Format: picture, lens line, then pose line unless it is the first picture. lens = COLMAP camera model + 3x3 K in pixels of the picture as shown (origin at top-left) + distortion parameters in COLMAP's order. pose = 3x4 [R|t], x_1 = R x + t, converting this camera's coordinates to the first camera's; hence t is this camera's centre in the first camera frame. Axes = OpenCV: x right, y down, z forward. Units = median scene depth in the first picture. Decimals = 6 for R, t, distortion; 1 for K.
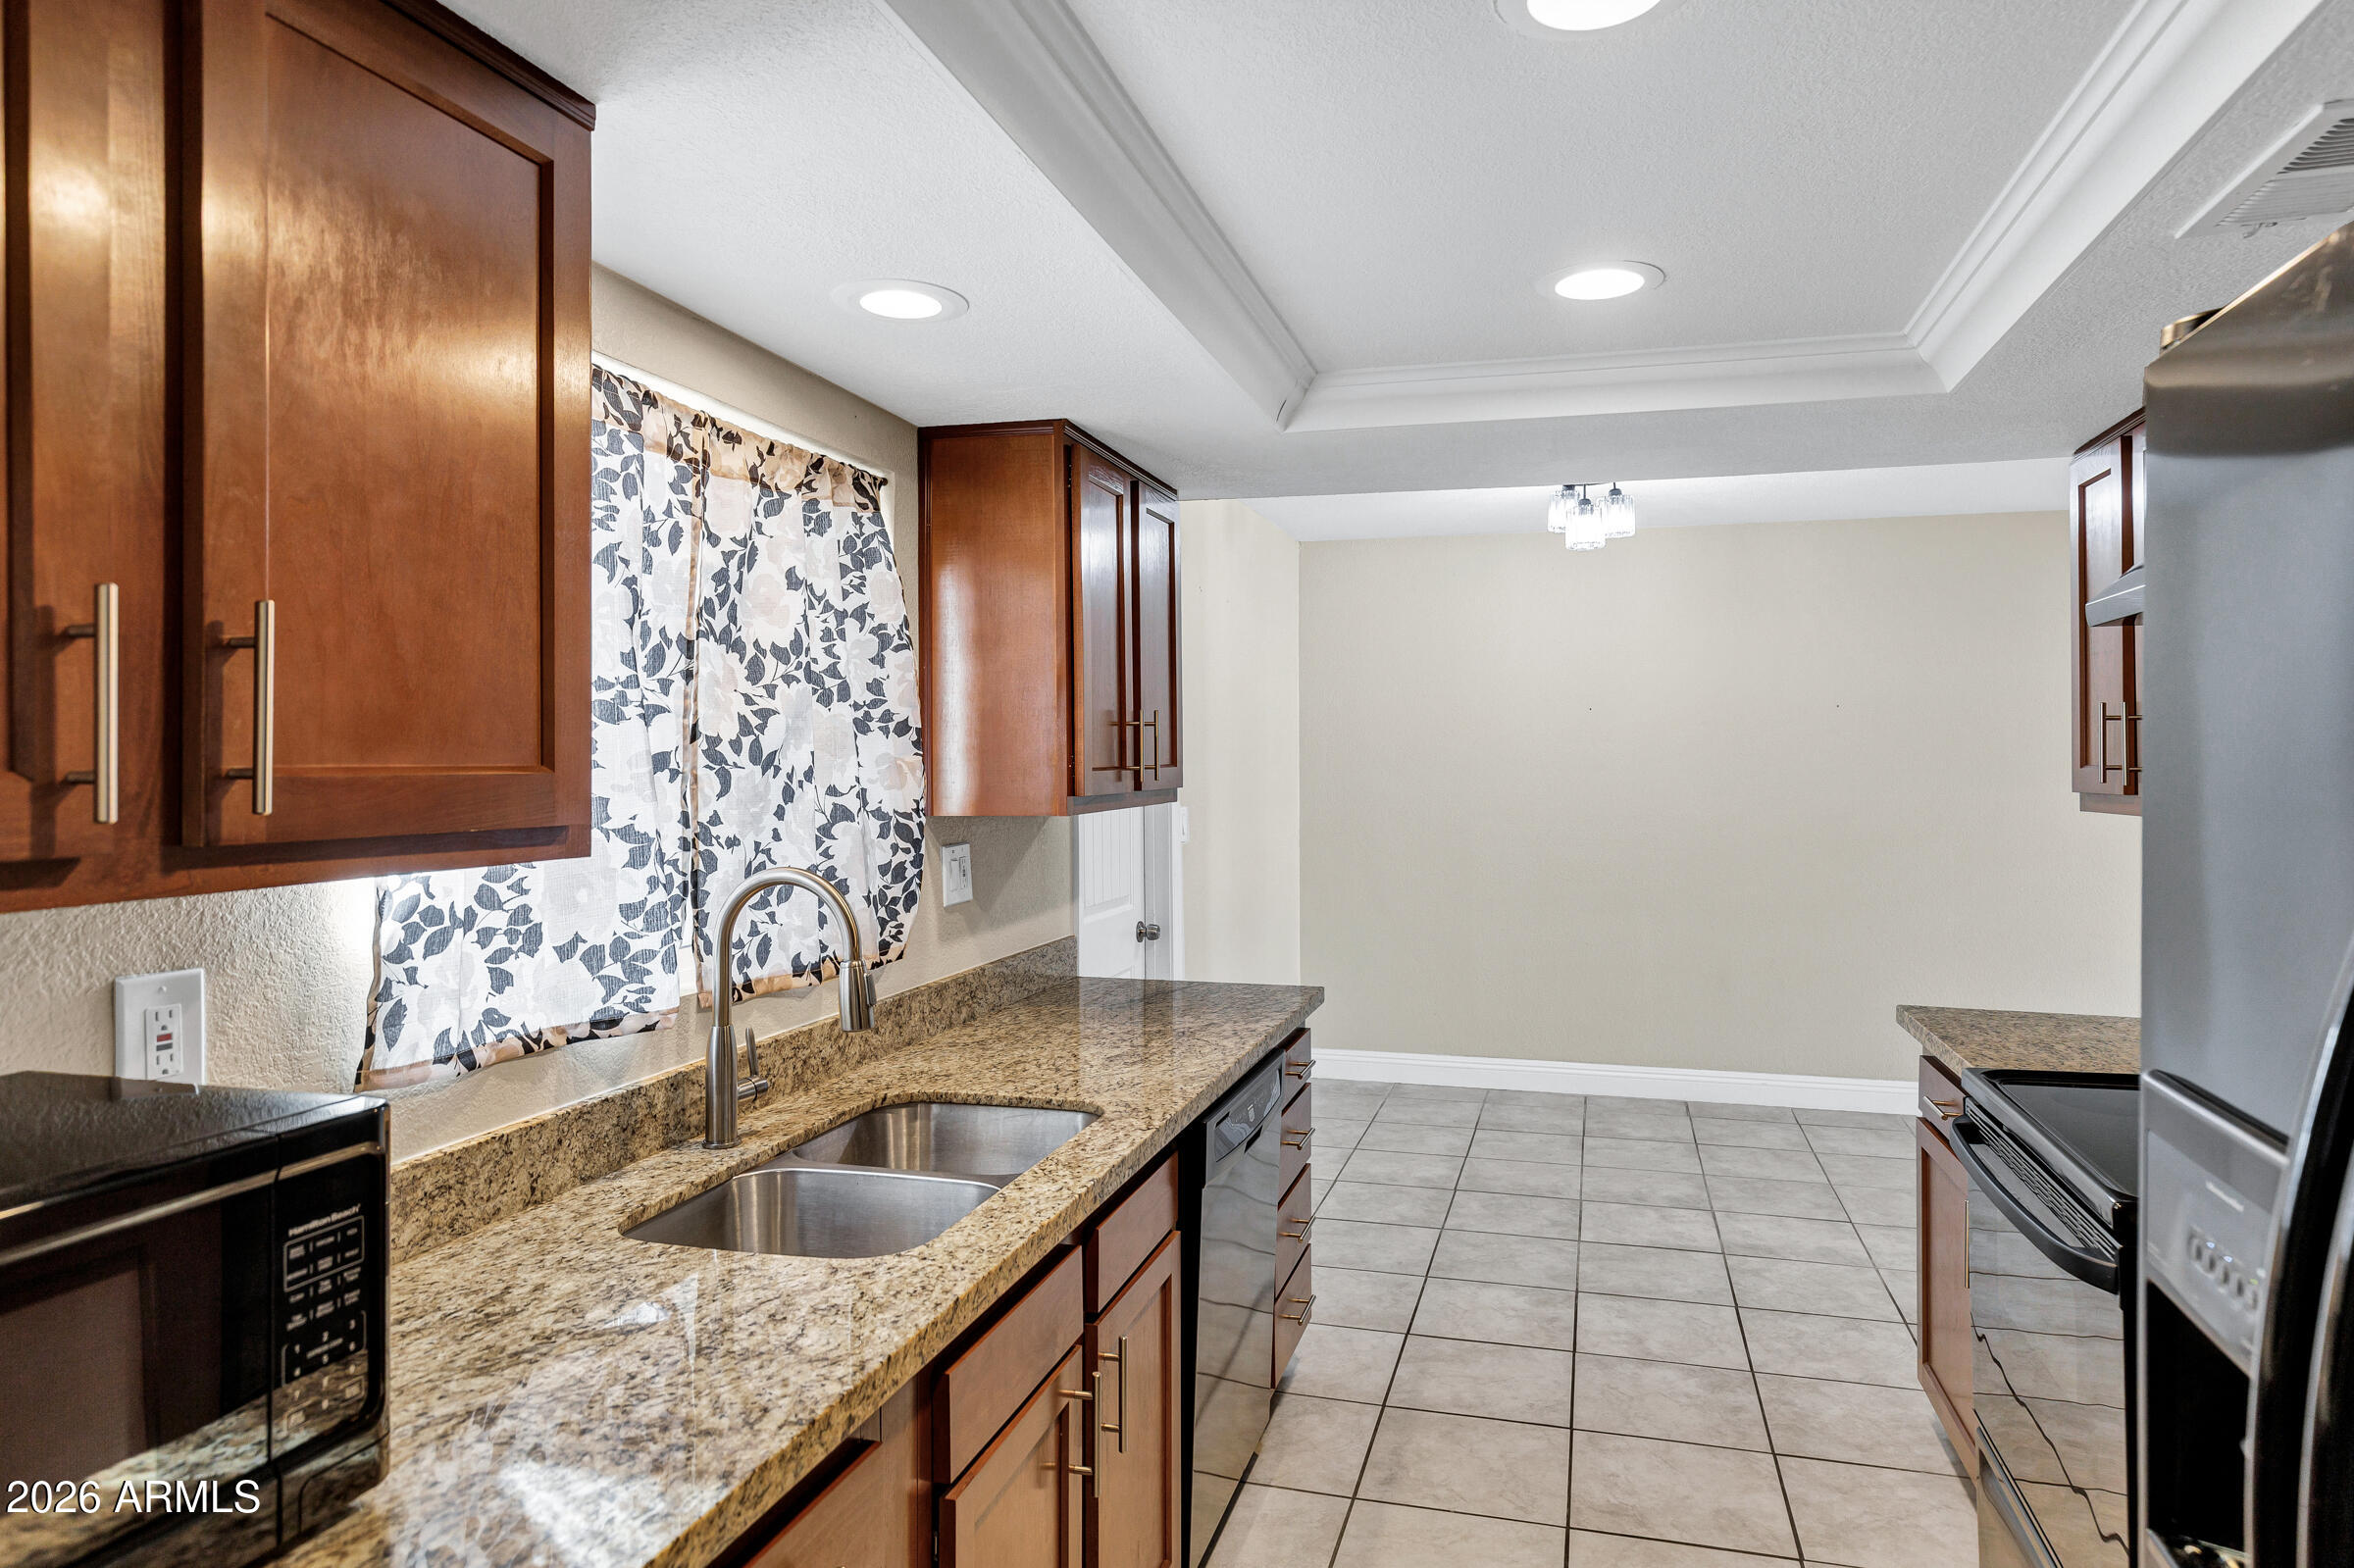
lens RADIAL K [[1511.2, 0, 1181.3], [0, 1511.2, 764.5], [0, 0, 1]] dist [-0.001164, -0.000507]
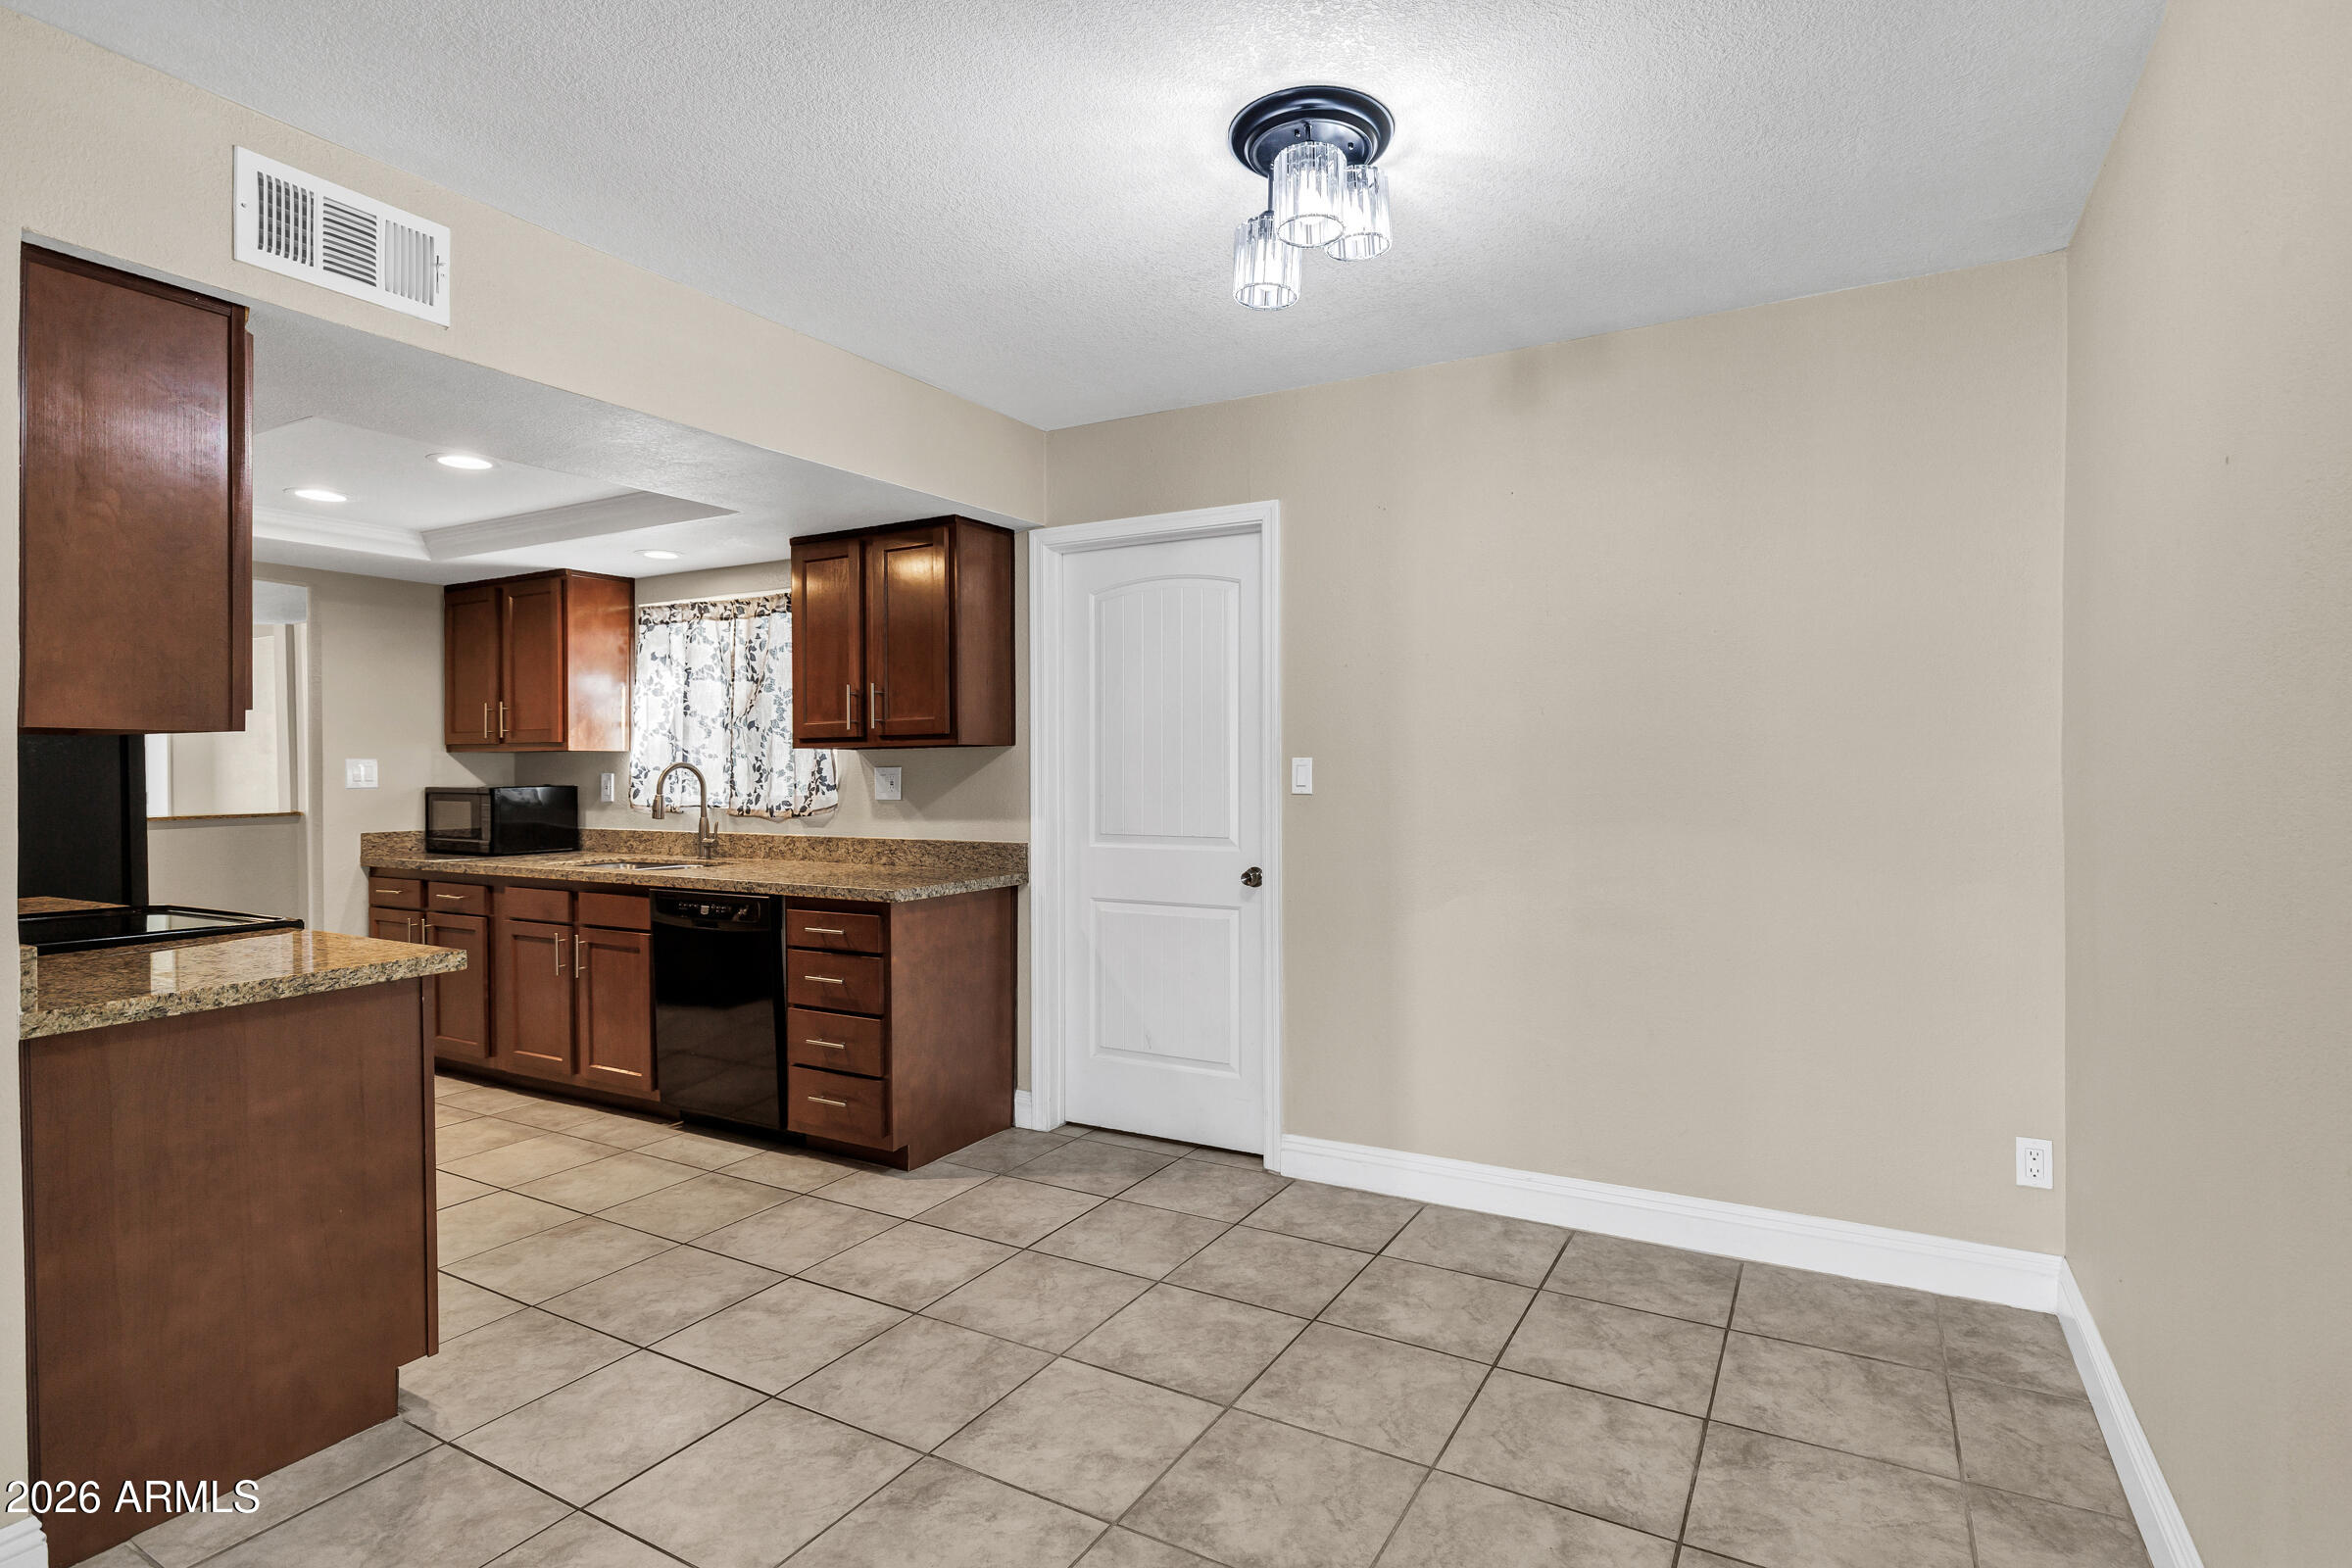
lens RADIAL K [[1154.1, 0, 1176.0], [0, 1154.1, 784.0], [0, 0, 1]] dist [-0.004933, -0.001005]
pose [[-0.262466, 0.017245, -0.964787, 0.956401], [0.000745, 0.999844, 0.017669, 0.042684], [0.964941, 0.003919, -0.262438, 1.481176]]
